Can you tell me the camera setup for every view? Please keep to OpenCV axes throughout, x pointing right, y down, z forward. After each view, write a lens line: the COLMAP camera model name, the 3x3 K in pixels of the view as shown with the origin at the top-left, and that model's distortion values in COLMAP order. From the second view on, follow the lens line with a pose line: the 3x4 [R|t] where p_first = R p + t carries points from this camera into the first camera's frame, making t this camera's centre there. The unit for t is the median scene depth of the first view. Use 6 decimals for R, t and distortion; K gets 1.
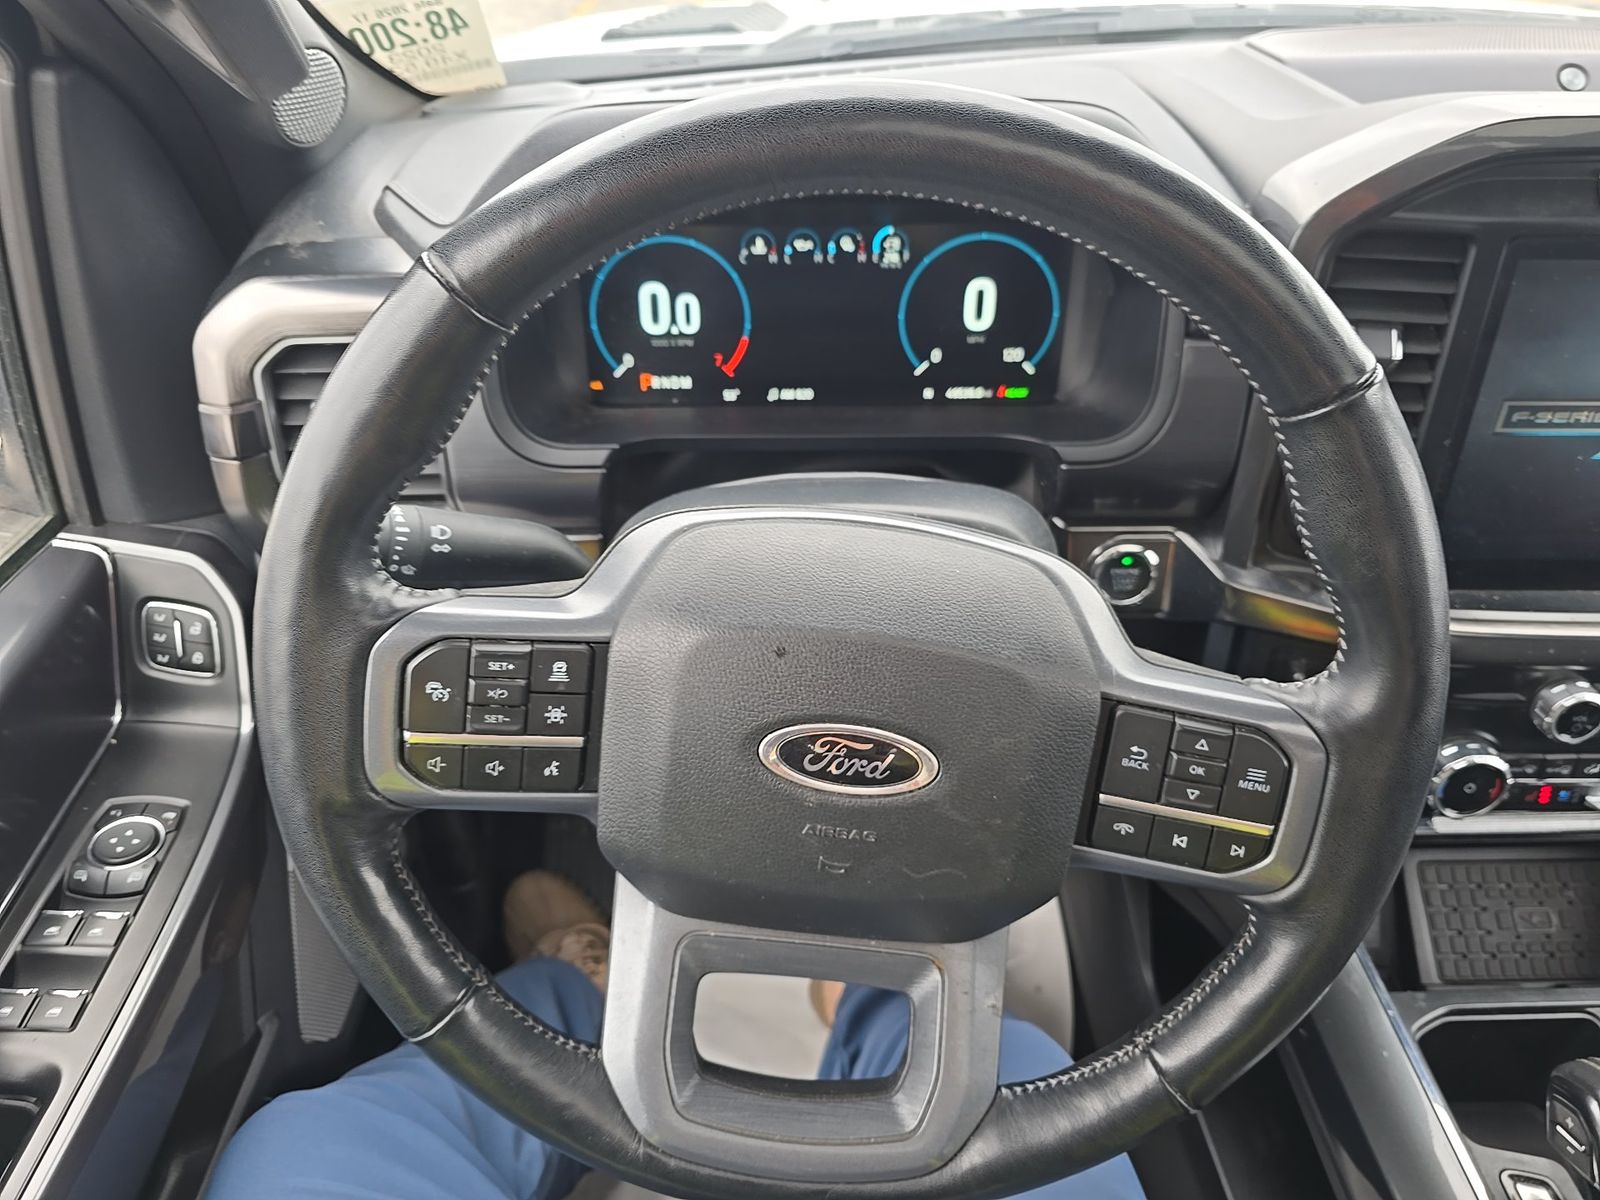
lens RADIAL K [[1097.1, 0, 800.0], [0, 1097.1, 600.0], [0, 0, 1]] dist [0.080526, -0.088126]
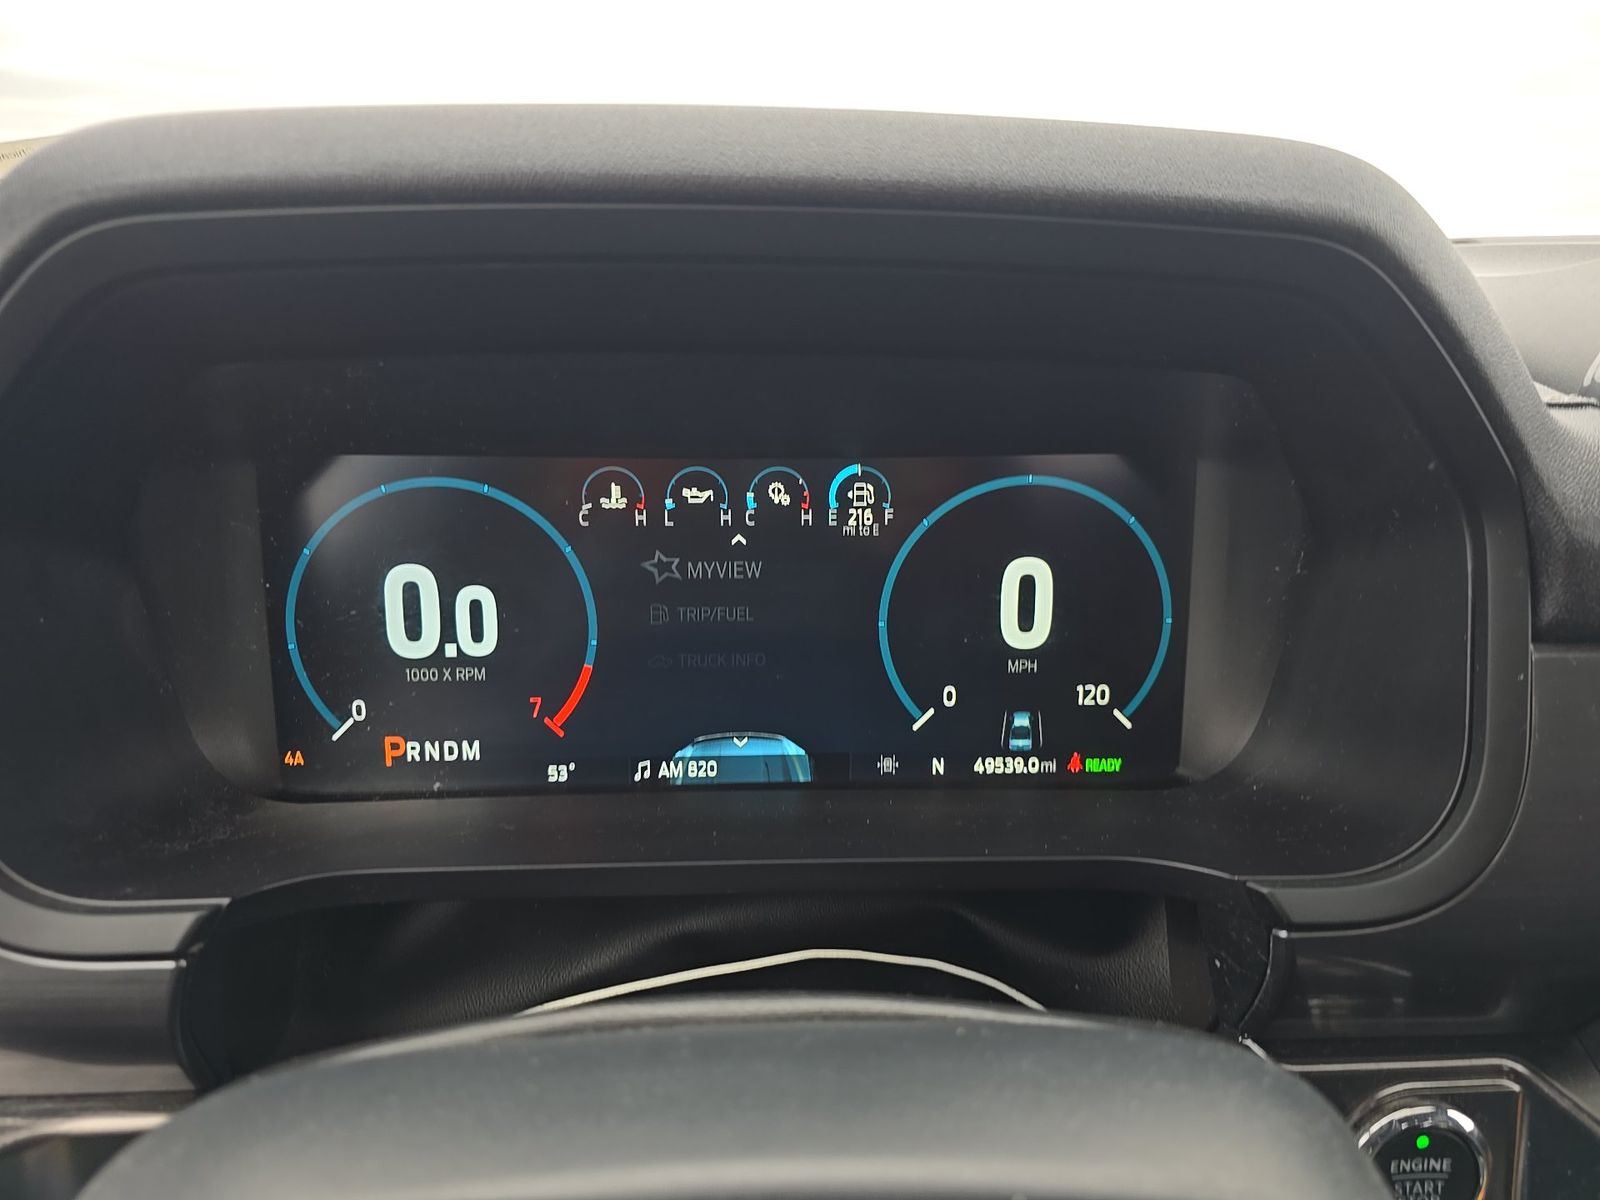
lens RADIAL K [[1097.1, 0, 800.0], [0, 1097.1, 600.0], [0, 0, 1]] dist [0.080526, -0.088126]
pose [[0.998710, -0.001092, 0.050763, 0.024882], [0.017932, 0.942931, -0.332504, -0.091797], [-0.047503, 0.332985, 0.941735, 0.496903]]
